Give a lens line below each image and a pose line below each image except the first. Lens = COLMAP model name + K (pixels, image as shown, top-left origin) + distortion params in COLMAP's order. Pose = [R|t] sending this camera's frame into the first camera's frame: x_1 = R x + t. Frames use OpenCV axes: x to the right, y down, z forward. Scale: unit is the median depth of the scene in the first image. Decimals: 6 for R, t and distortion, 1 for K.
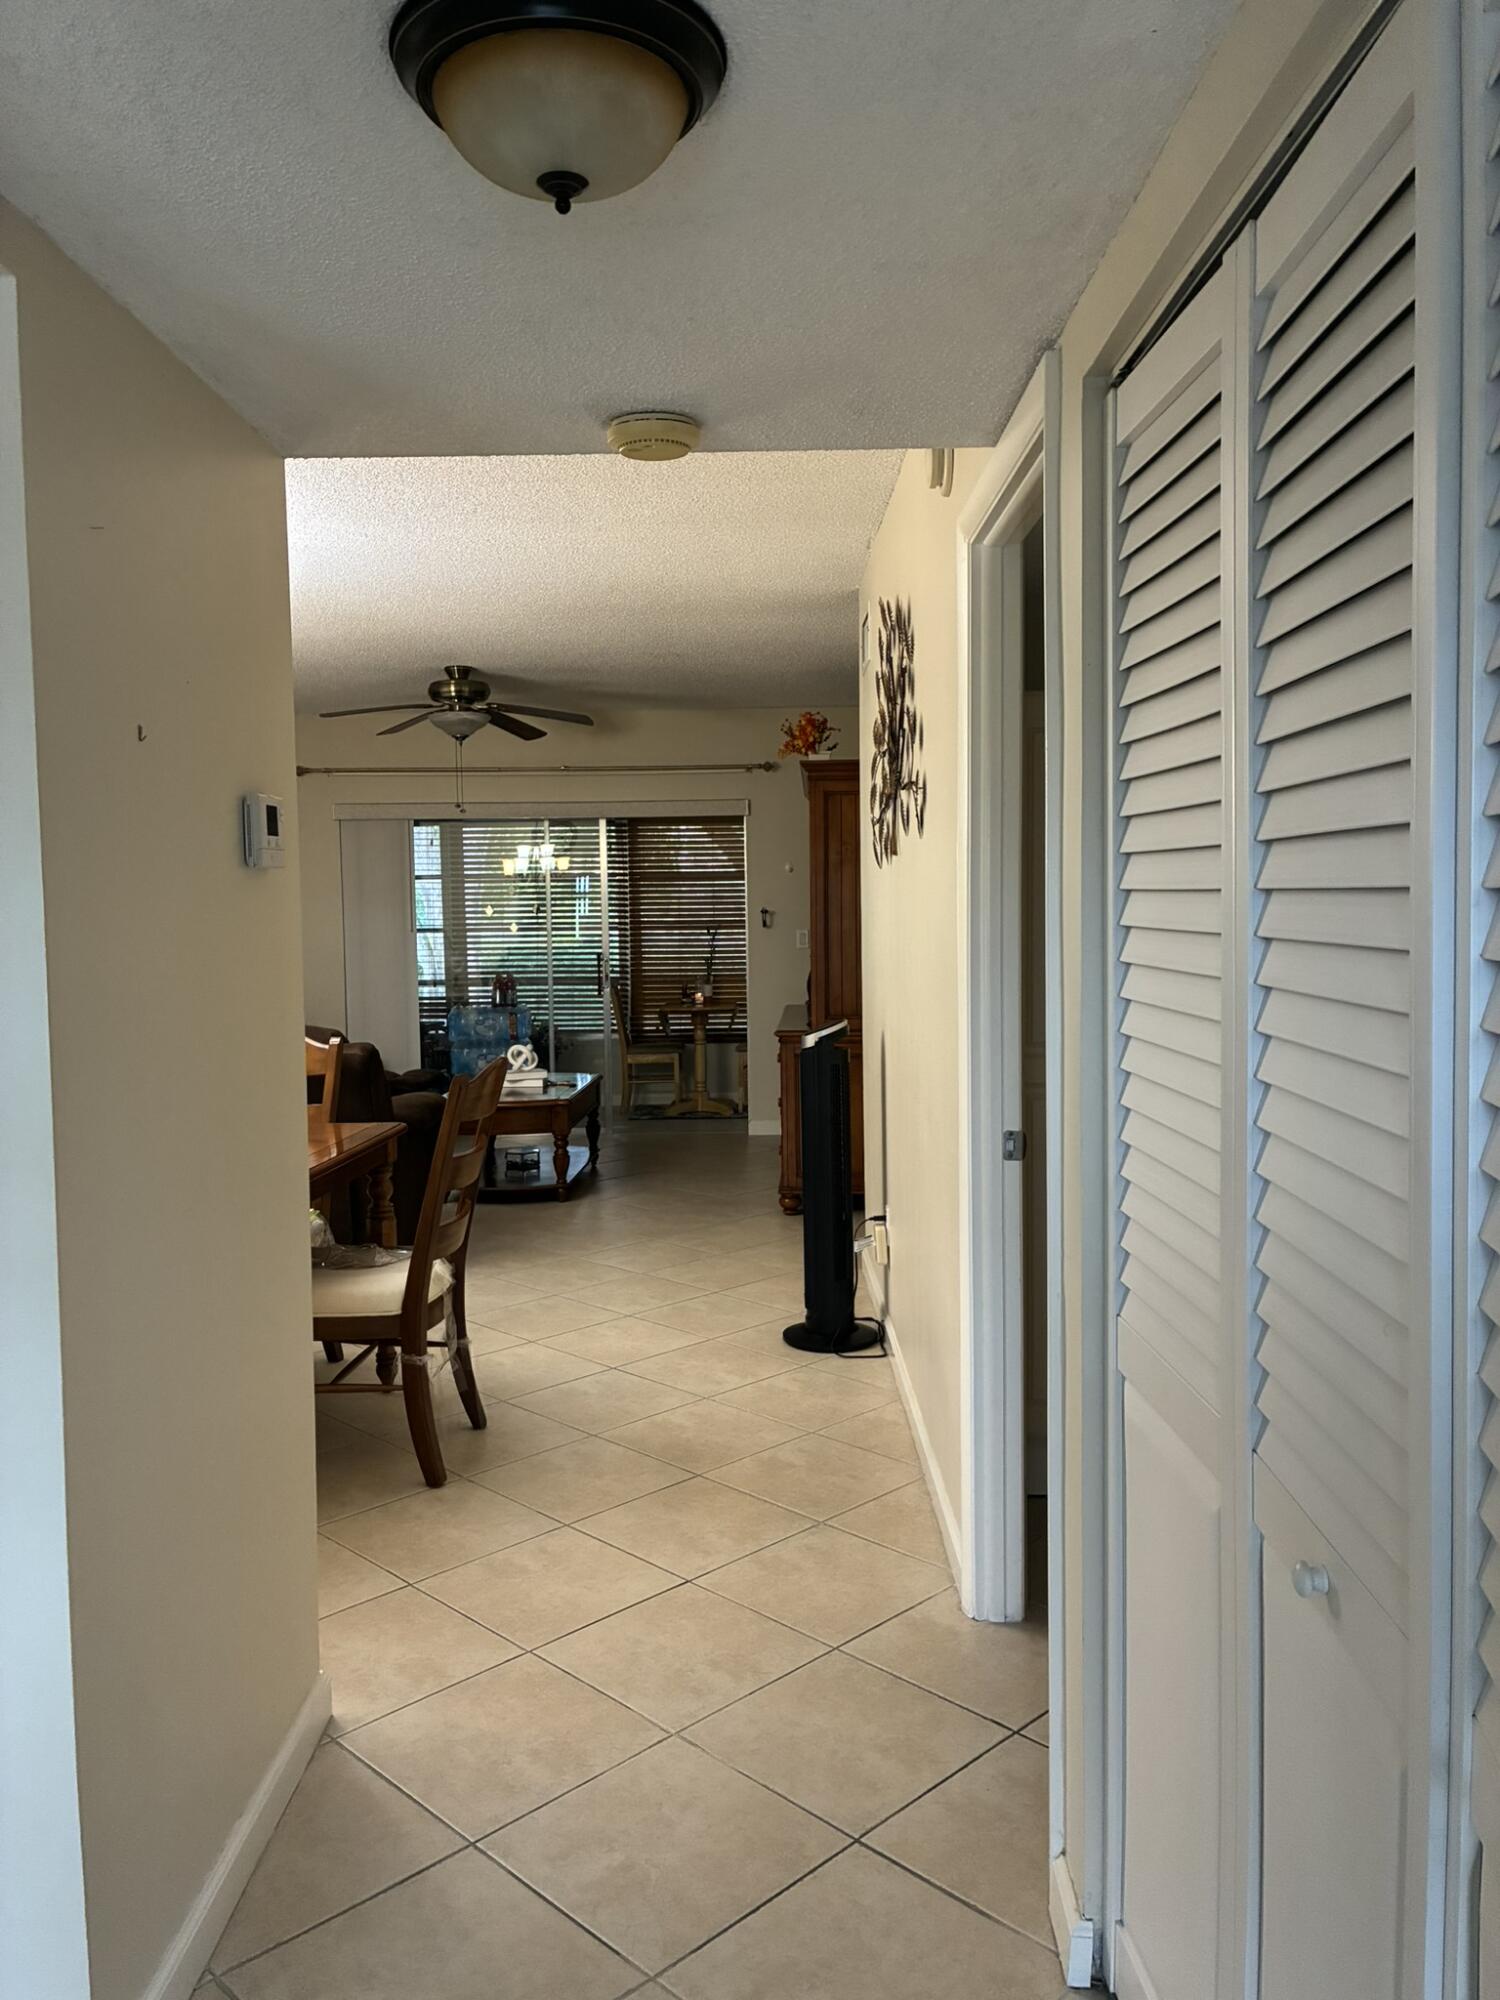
lens RADIAL K [[1510.7, 0, 753.0], [0, 1510.7, 998.3], [0, 0, 1]] dist [-0.075642, -0.002658]
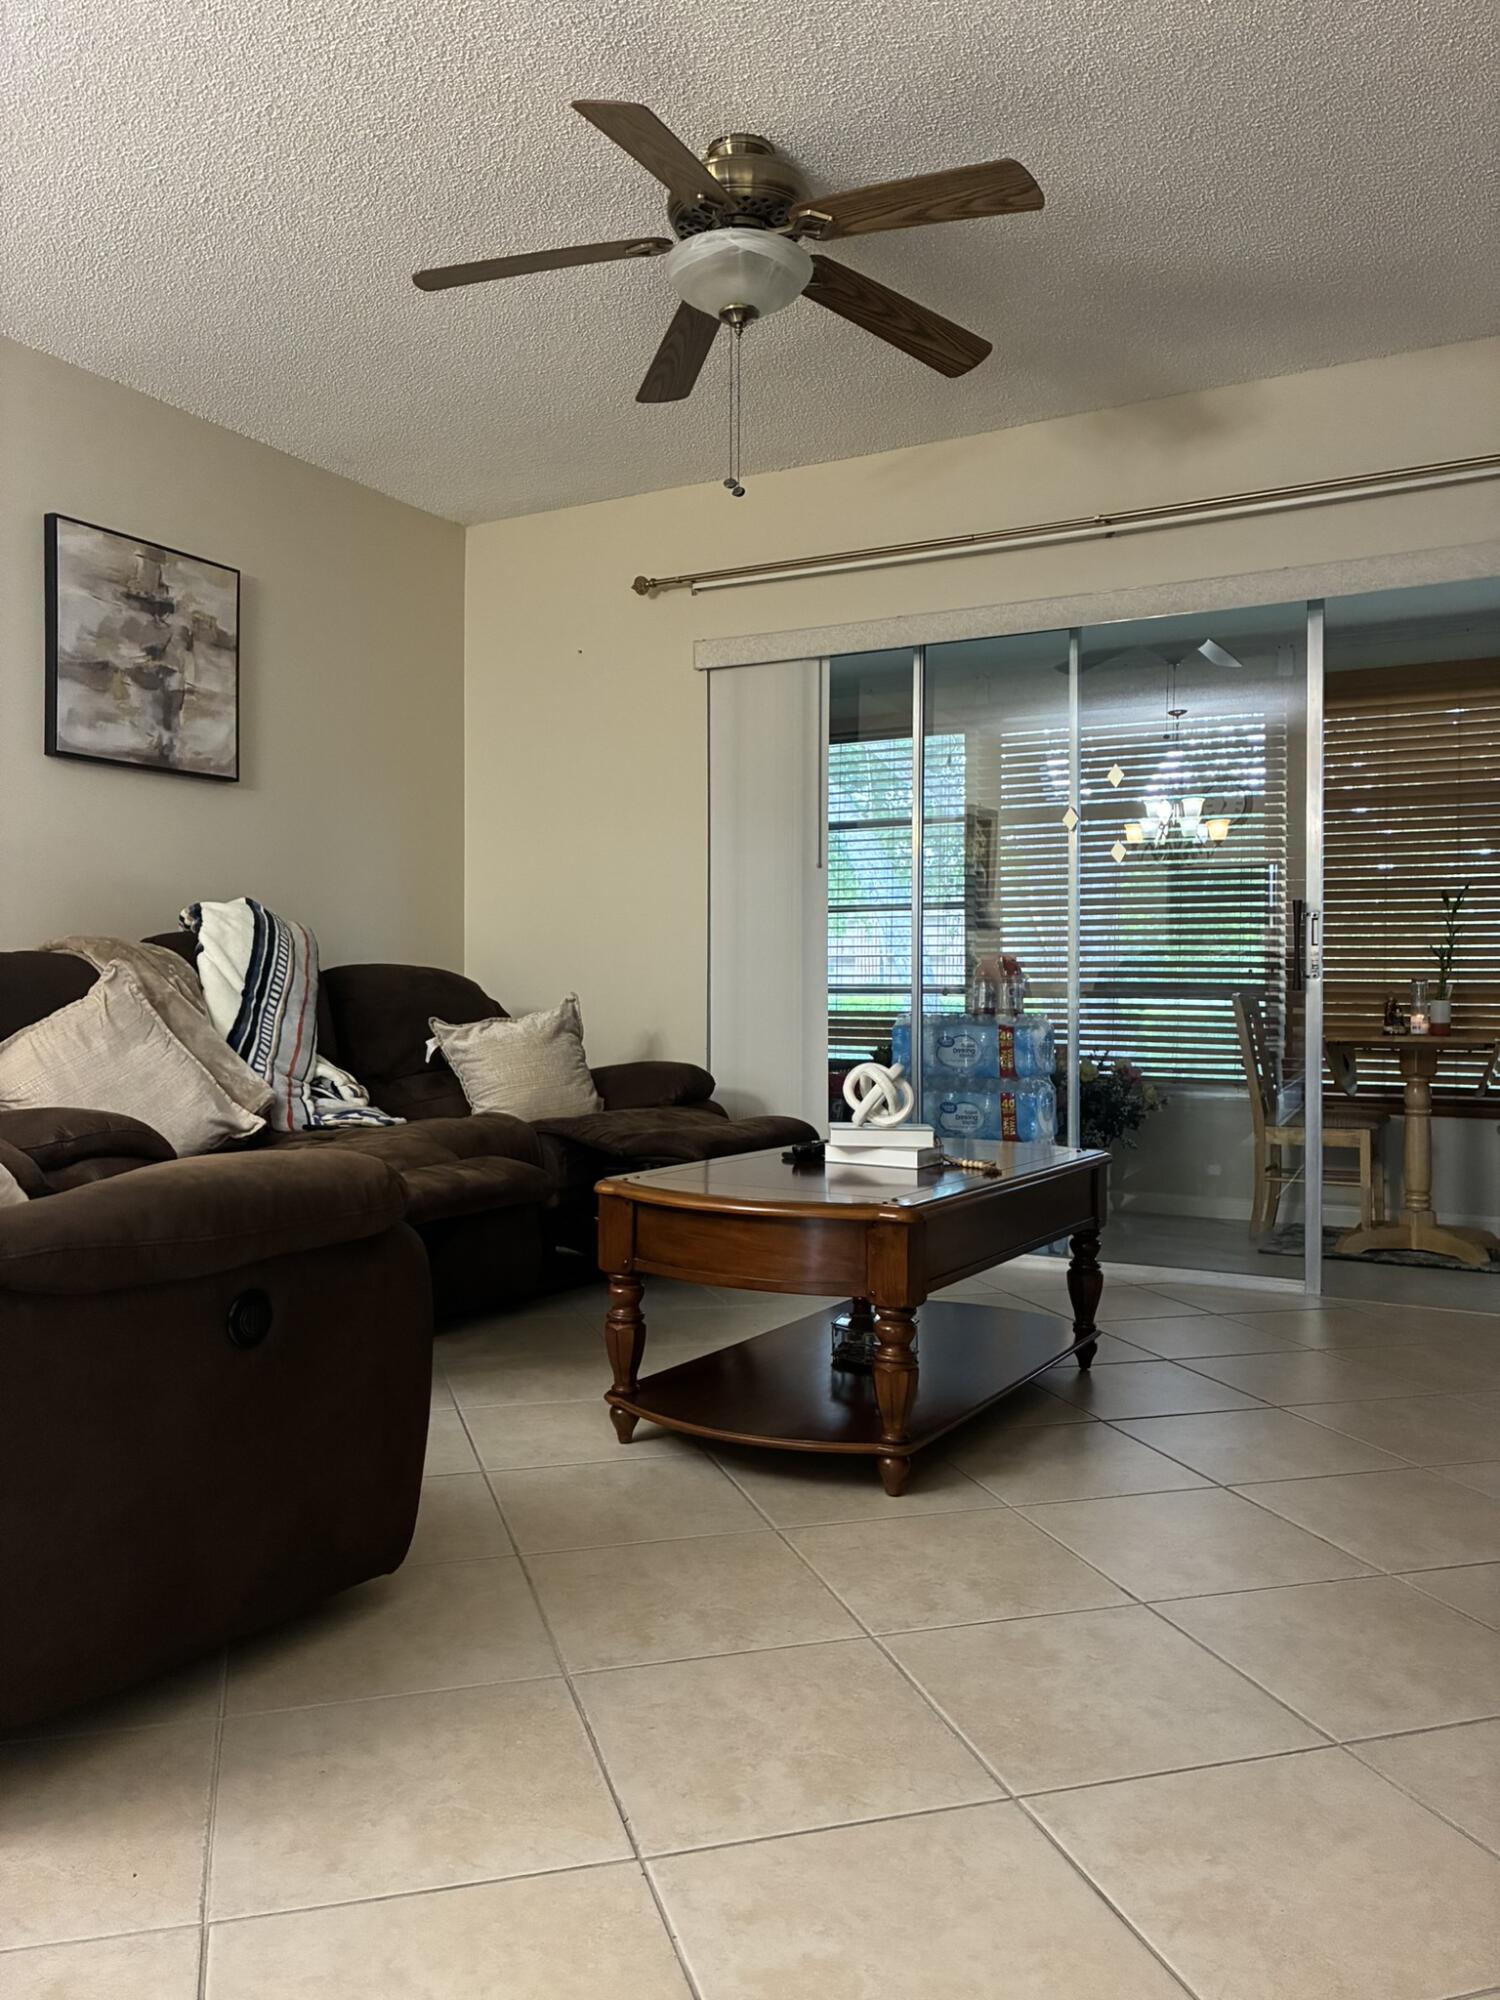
lens RADIAL K [[1510.7, 0, 747.8], [0, 1510.7, 989.8], [0, 0, 1]] dist [-0.075642, -0.002658]
pose [[0.871445, 0.017542, -0.490179, 0.012787], [-0.048627, 0.997527, -0.050752, 0.024328], [0.488077, 0.068064, 0.870143, 0.454105]]
